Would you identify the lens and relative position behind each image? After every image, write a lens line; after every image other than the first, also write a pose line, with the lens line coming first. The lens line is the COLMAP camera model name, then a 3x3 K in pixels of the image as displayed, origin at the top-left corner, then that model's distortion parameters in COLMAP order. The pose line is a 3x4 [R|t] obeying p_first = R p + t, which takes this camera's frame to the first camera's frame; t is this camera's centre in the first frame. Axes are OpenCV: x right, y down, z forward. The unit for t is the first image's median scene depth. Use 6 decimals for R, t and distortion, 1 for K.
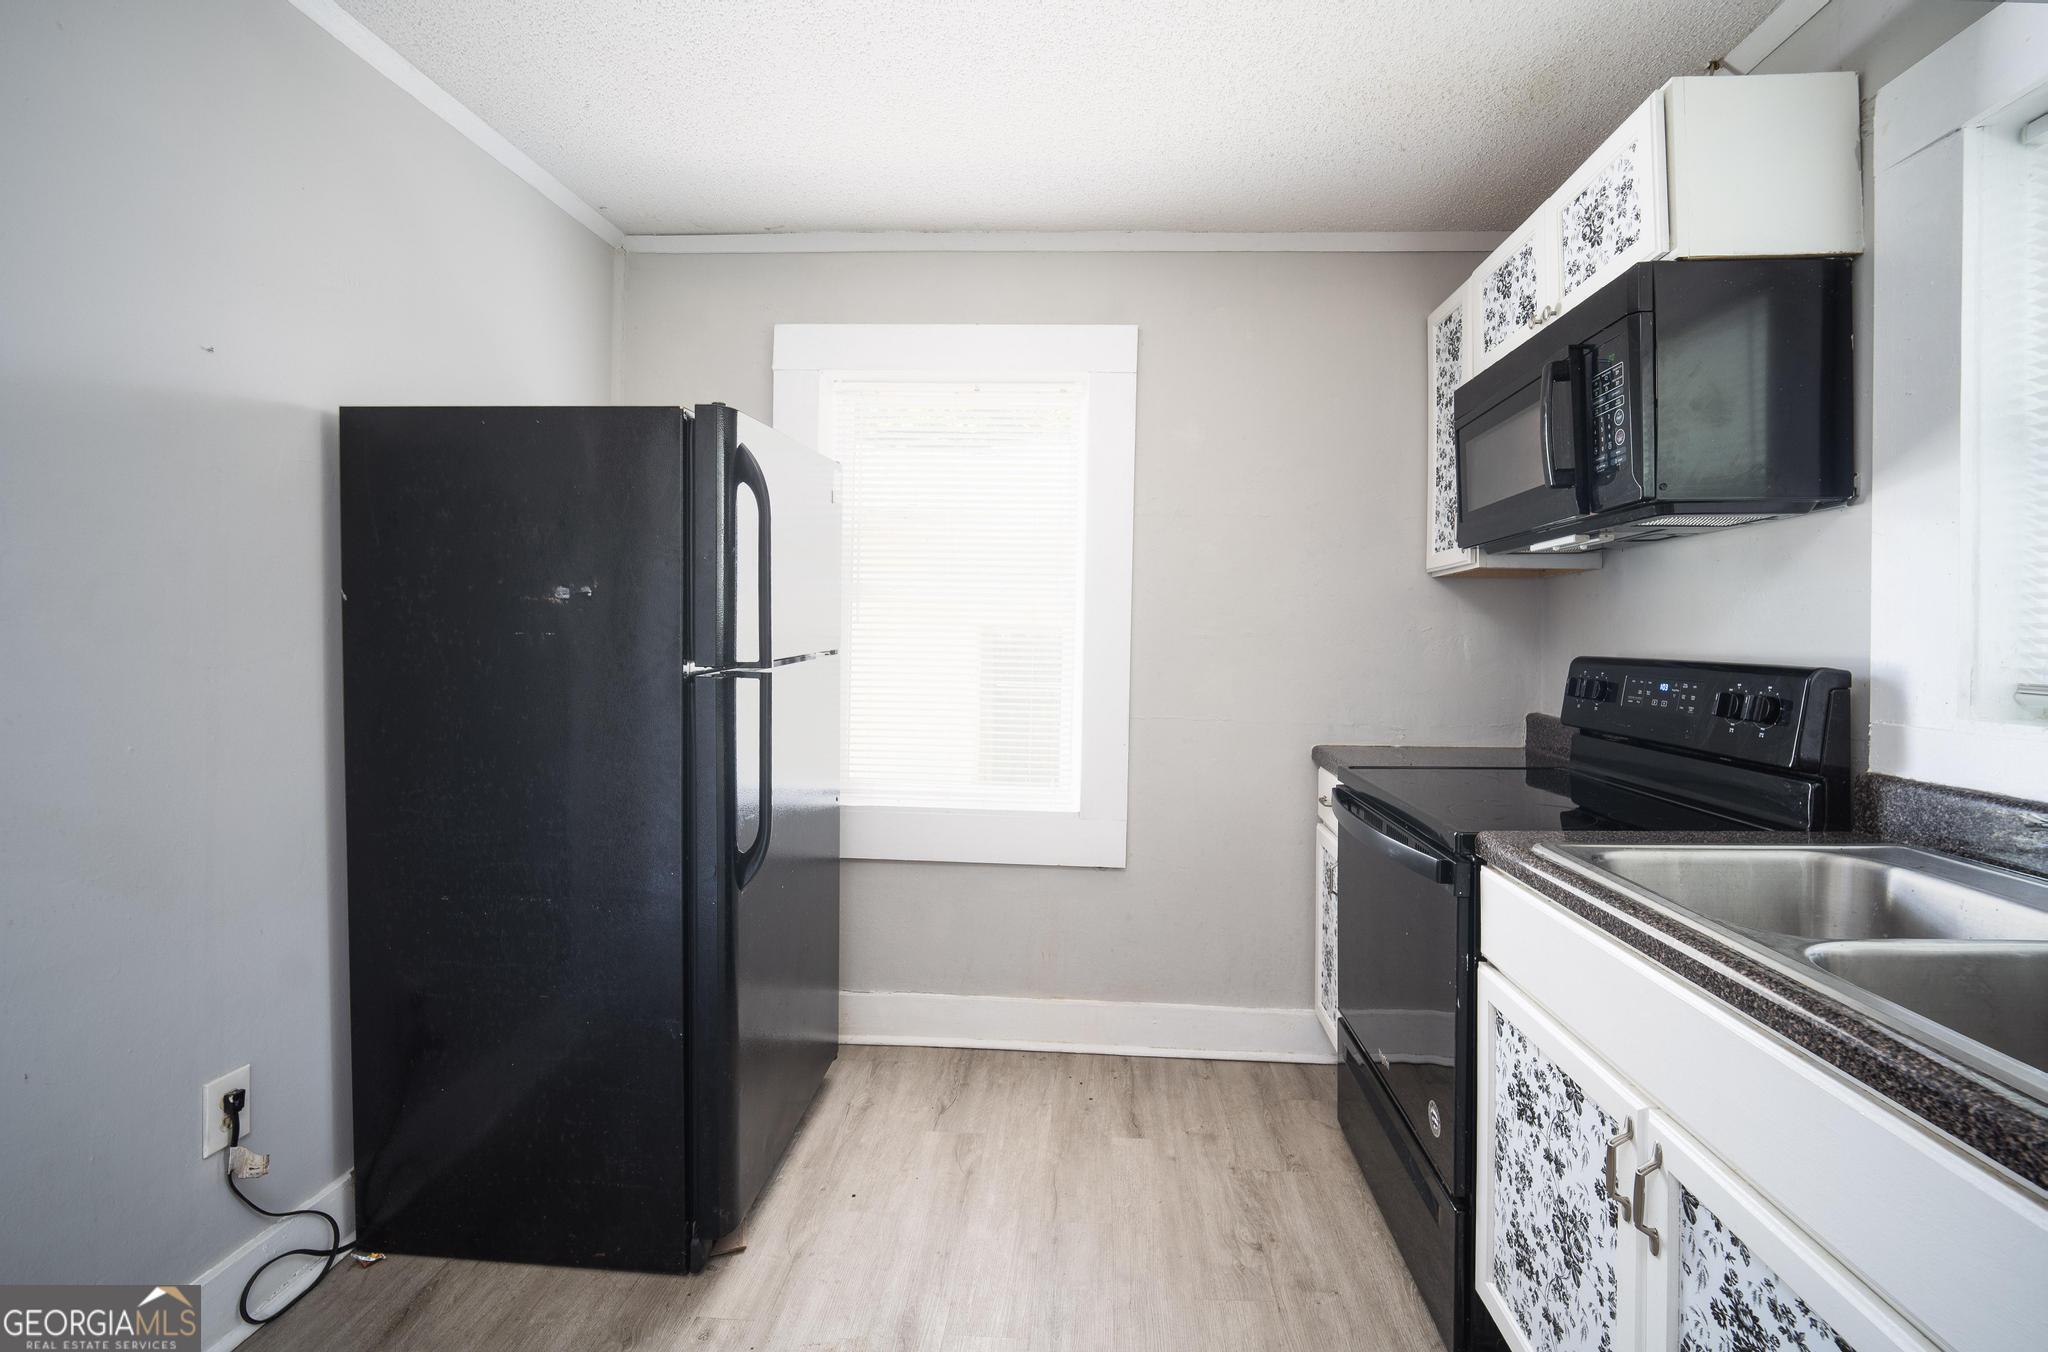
lens RADIAL K [[886.1, 0, 1040.6], [0, 886.1, 642.0], [0, 0, 1]] dist [-0.009469, -0.001047]
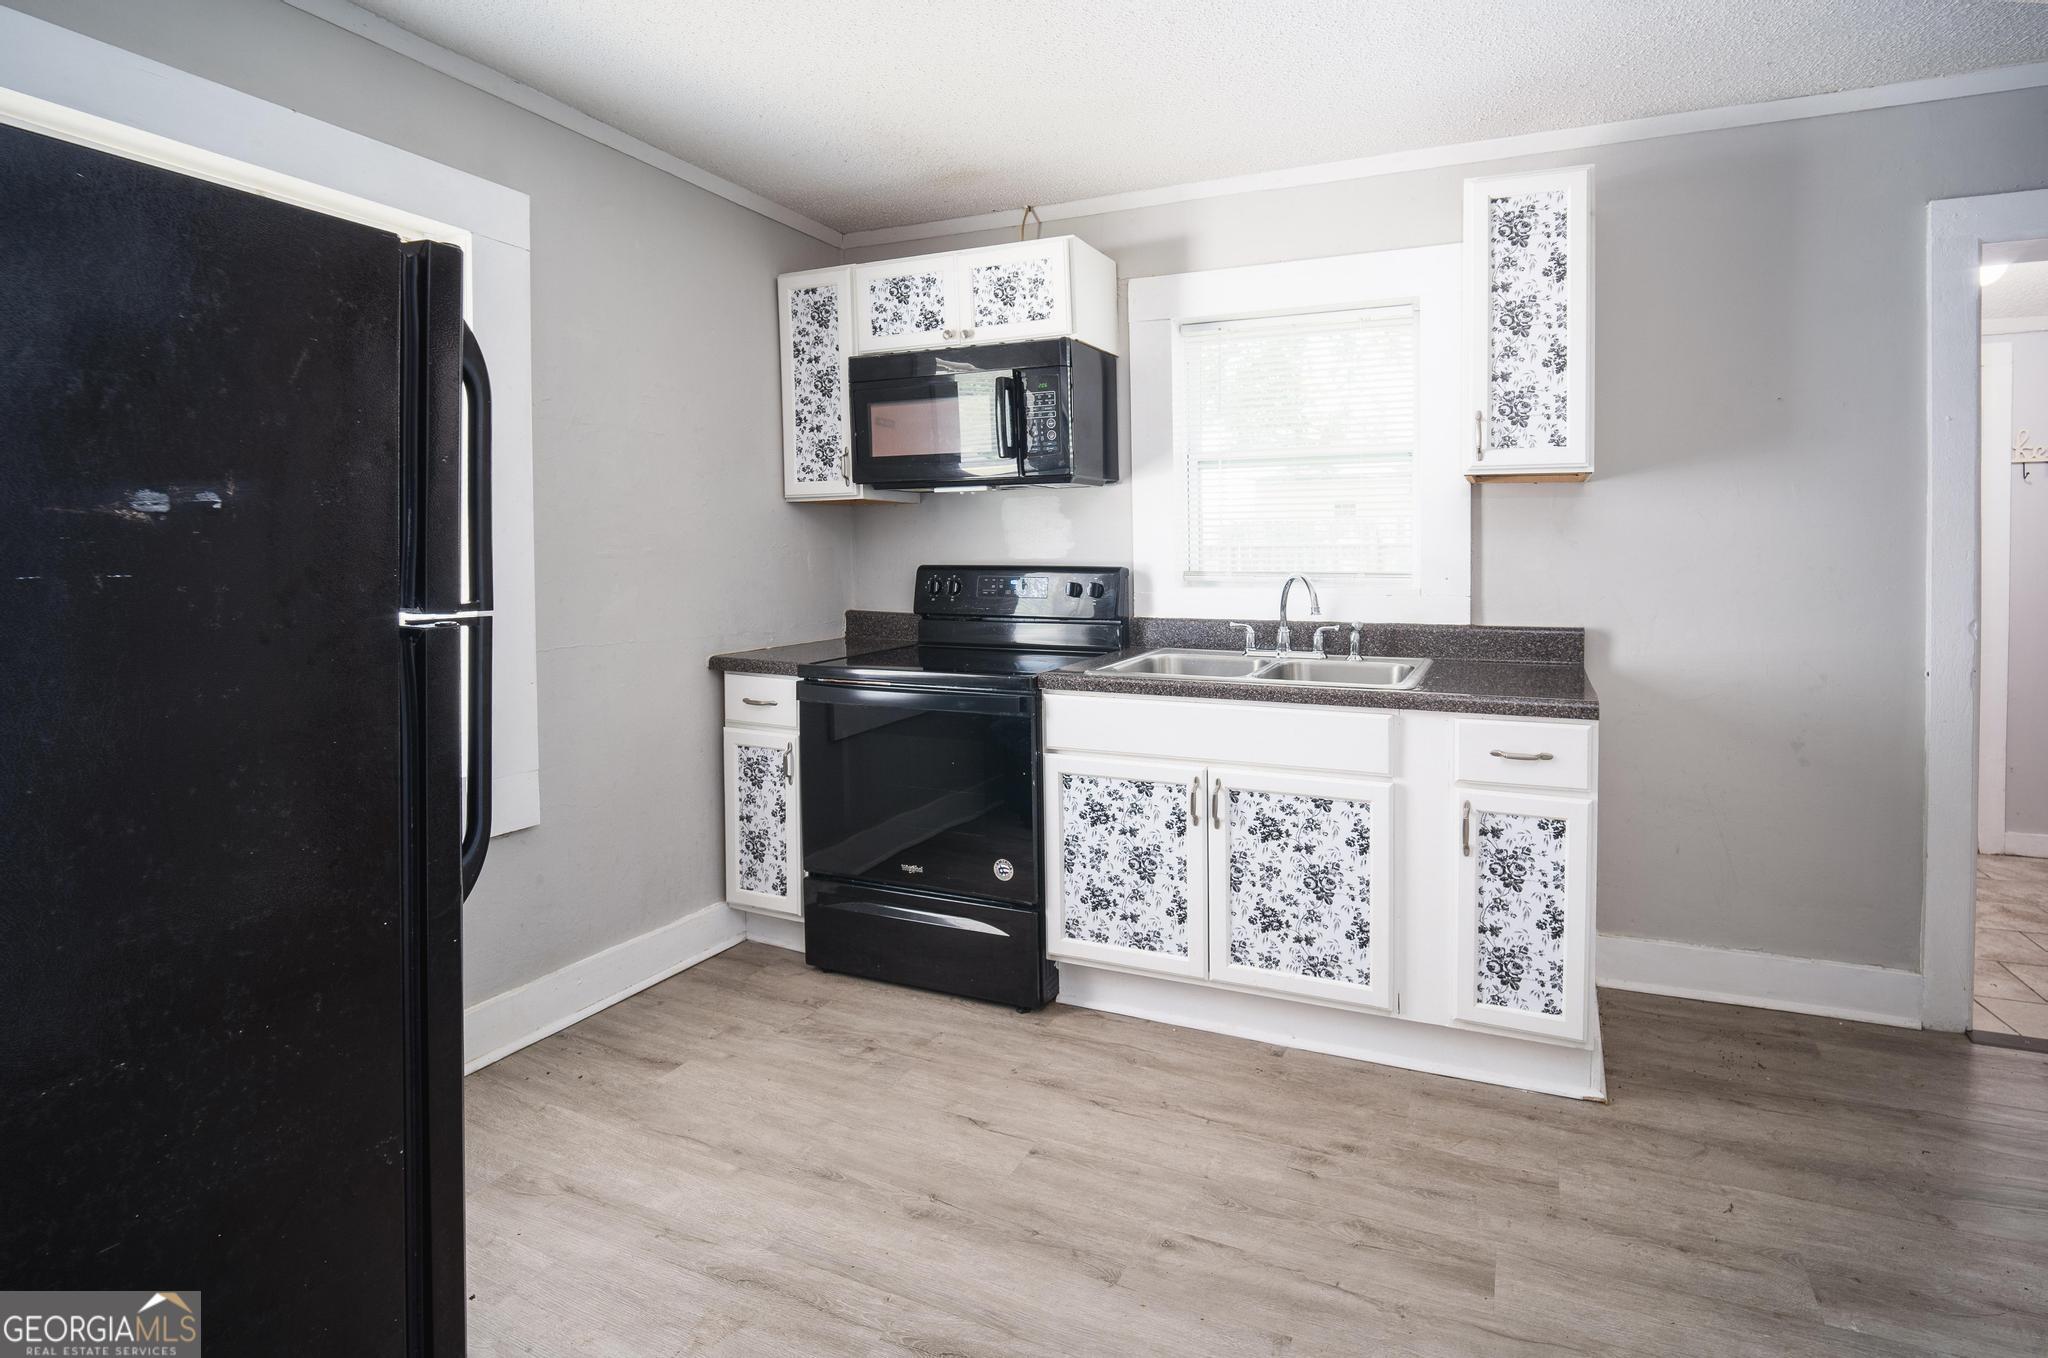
lens RADIAL K [[941.2, 0, 1141.1], [0, 941.2, 570.3], [0, 0, 1]] dist [-0.001329, -0.000284]
pose [[0.326928, -0.033479, 0.944456, -0.864600], [0.012780, 0.999438, 0.031004, -0.021759], [-0.944963, 0.001934, 0.327172, 0.209141]]
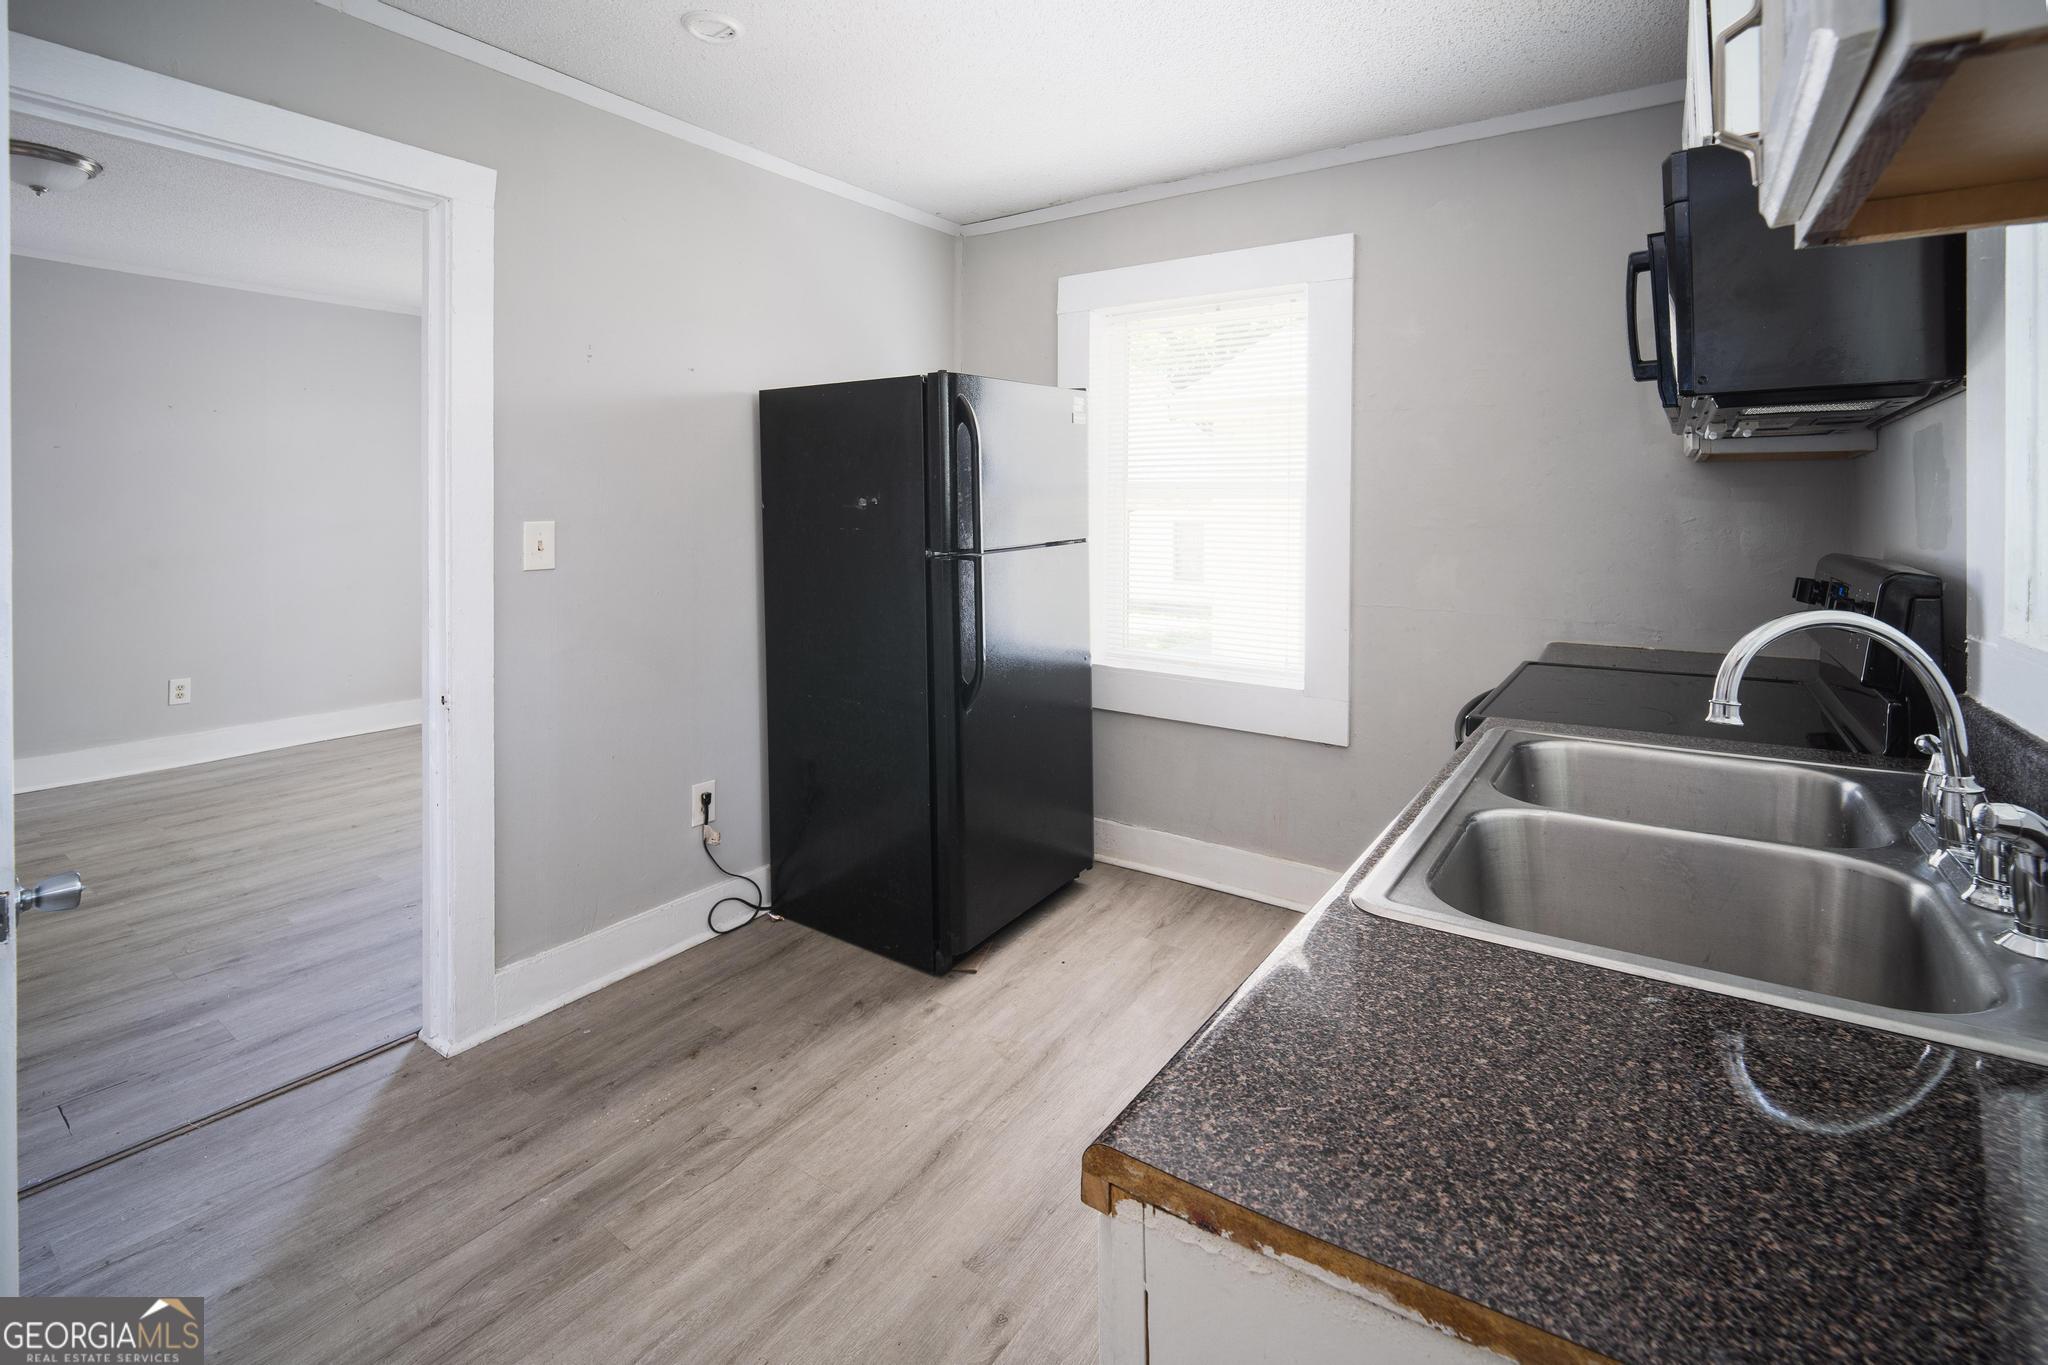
lens RADIAL K [[920.0, 0, 1032.6], [0, 920.0, 520.5], [0, 0, 1]] dist [-0.001281, -0.000017]
pose [[0.856603, -0.002832, -0.515969, 0.512001], [0.001999, 0.999996, -0.002170, -0.019423], [0.515973, 0.000827, 0.856605, -0.203665]]
